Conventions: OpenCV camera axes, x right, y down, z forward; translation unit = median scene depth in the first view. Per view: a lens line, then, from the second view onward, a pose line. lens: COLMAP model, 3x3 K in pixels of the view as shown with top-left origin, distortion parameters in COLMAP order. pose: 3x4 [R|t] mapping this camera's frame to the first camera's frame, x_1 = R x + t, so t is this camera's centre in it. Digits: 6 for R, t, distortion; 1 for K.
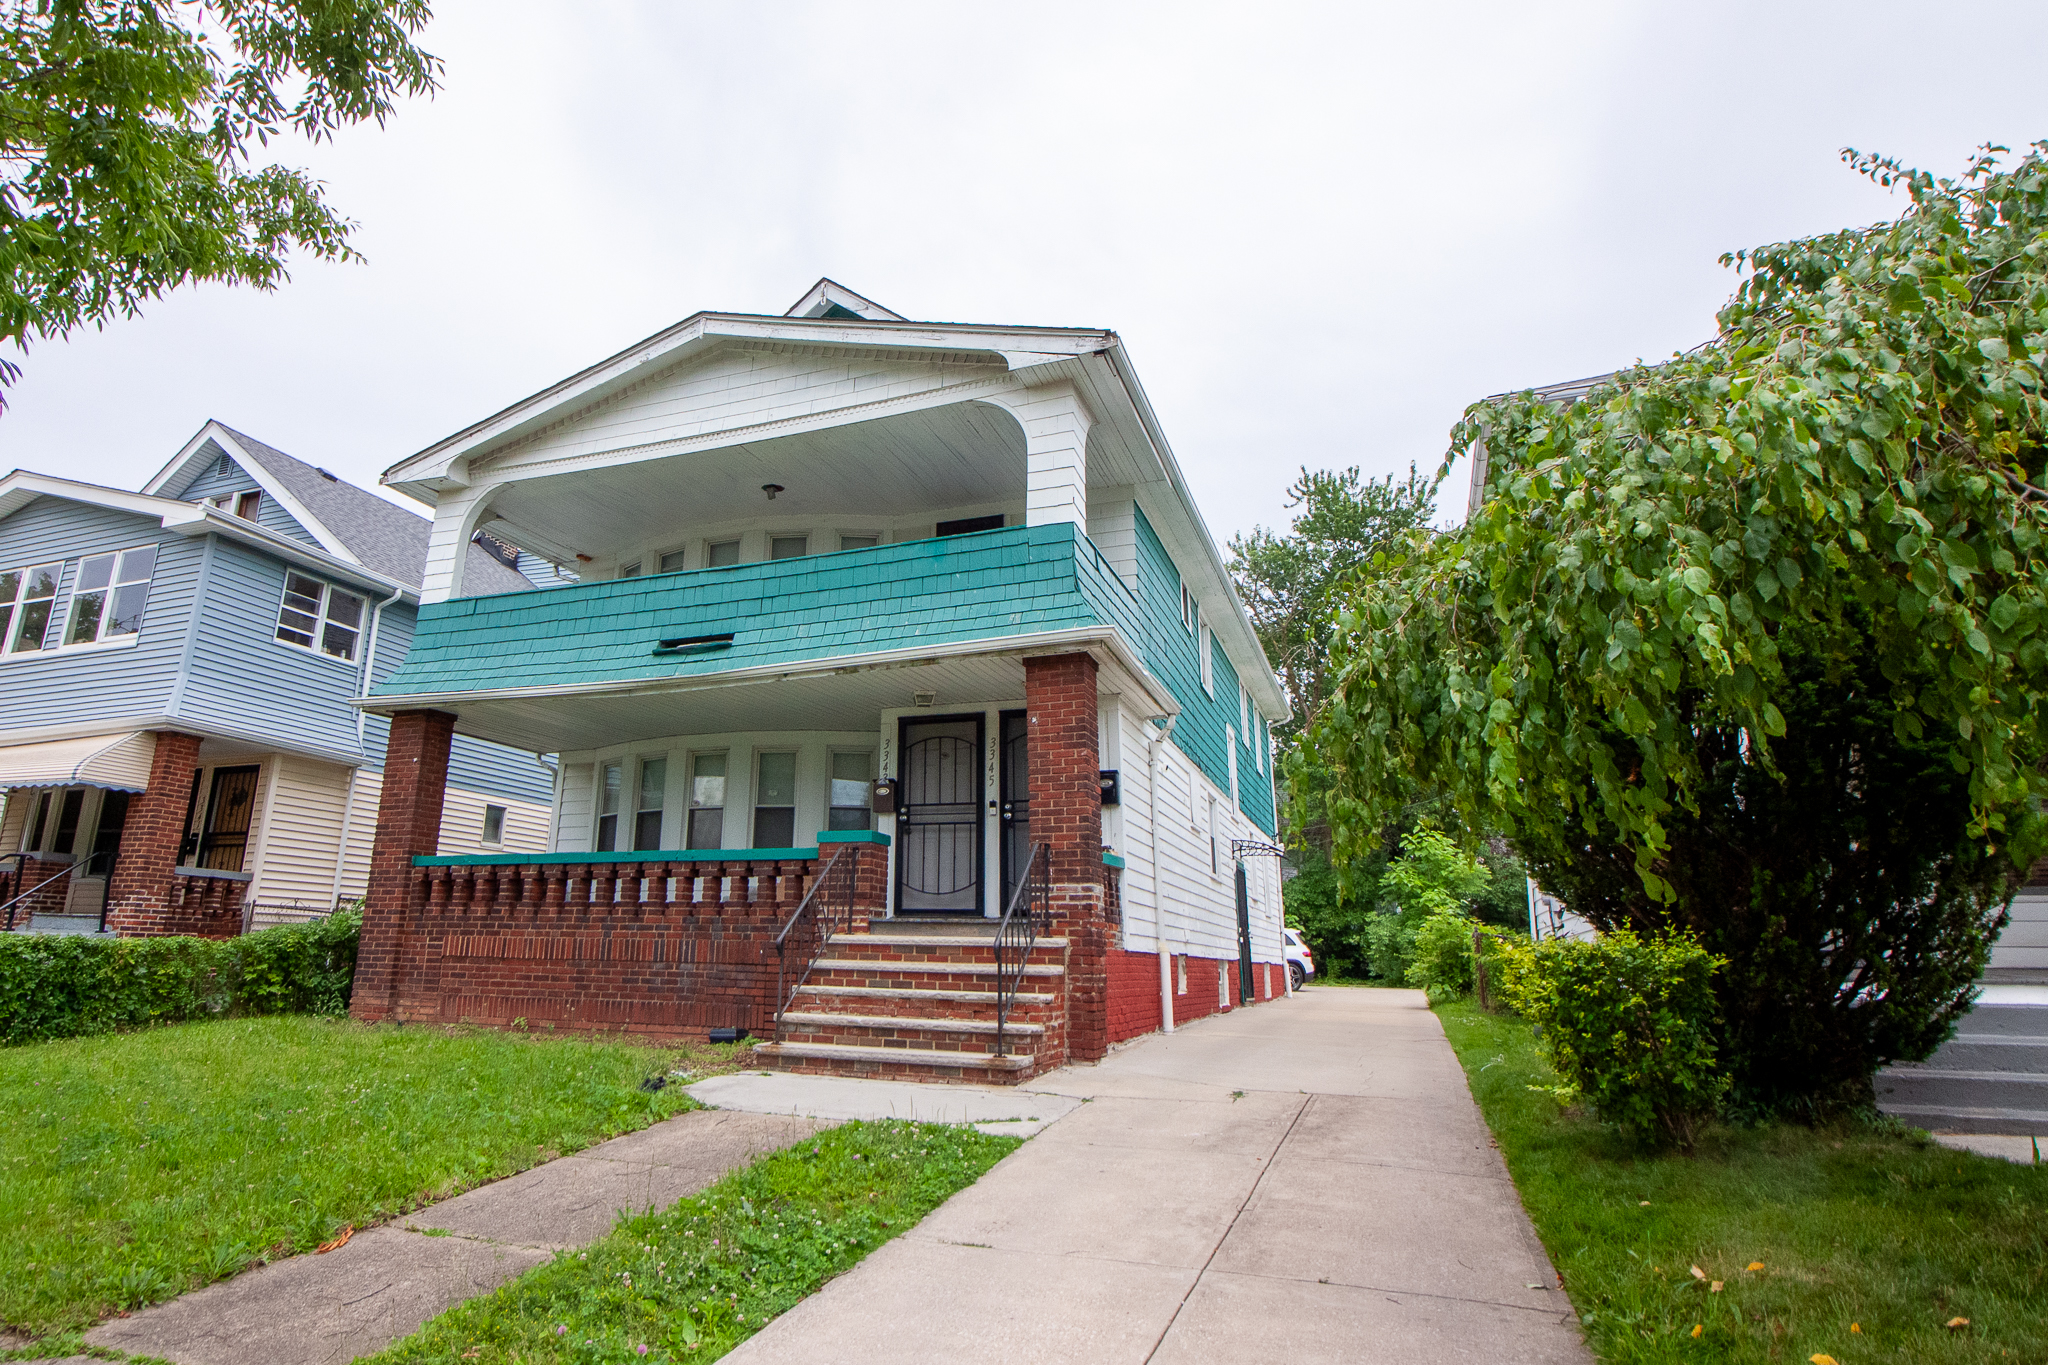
lens RADIAL K [[961.2, 0, 1035.2], [0, 961.2, 643.1], [0, 0, 1]] dist [0.000362, -0.007809]
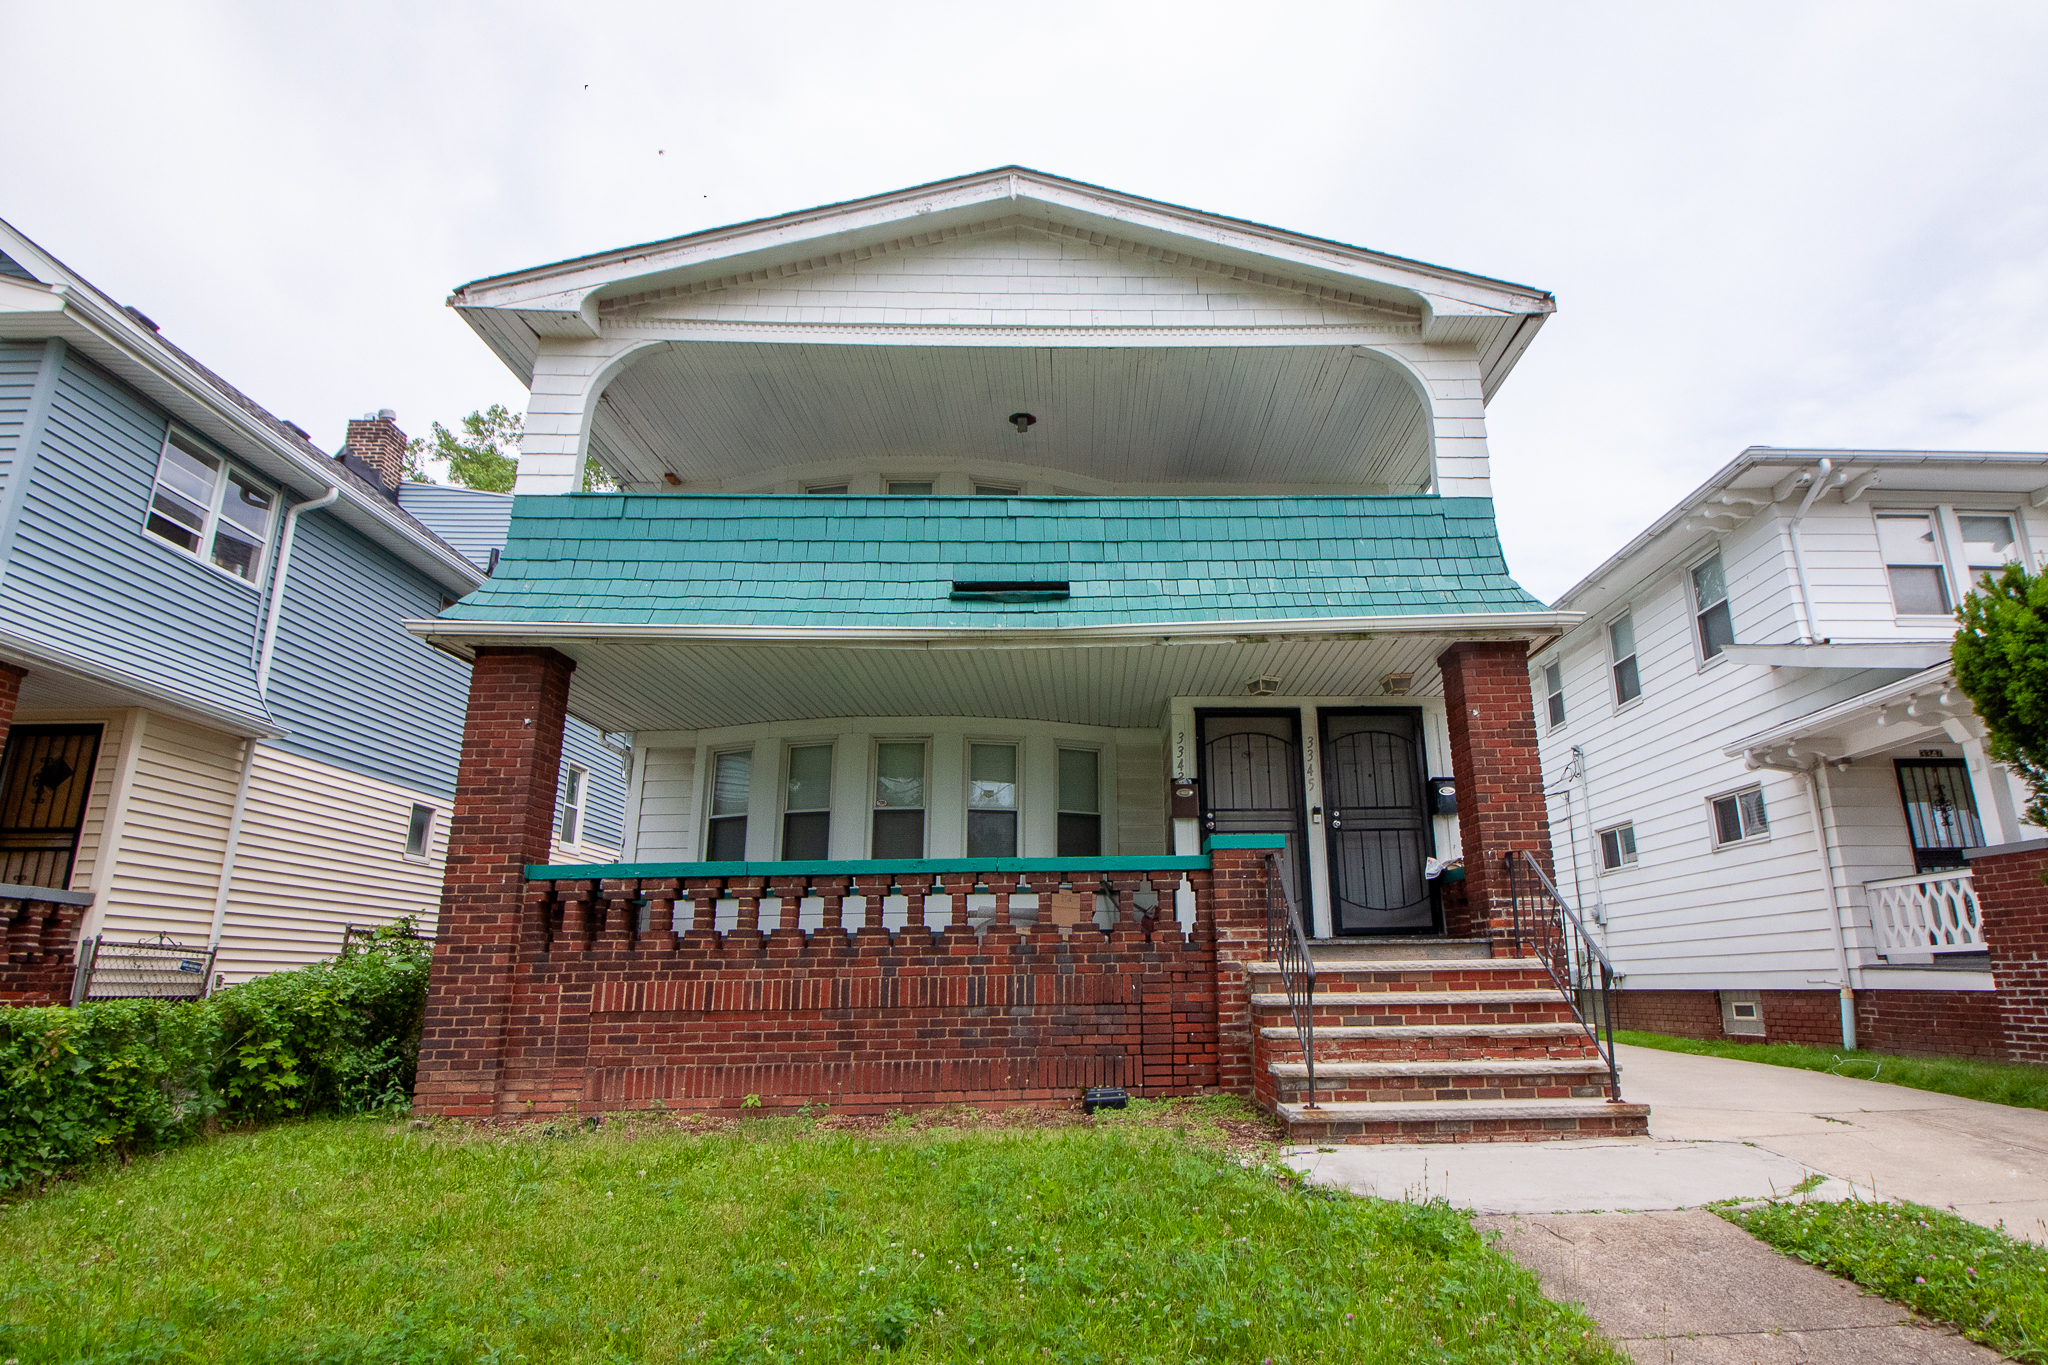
lens RADIAL K [[862.0, 0, 1028.2], [0, 862.0, 714.6], [0, 0, 1]] dist [0.002374, -0.009811]
pose [[0.937654, 0.069263, 0.340598, -0.555388], [-0.076212, 0.997067, 0.007050, 0.091472], [-0.339111, -0.032568, 0.940182, 0.339186]]
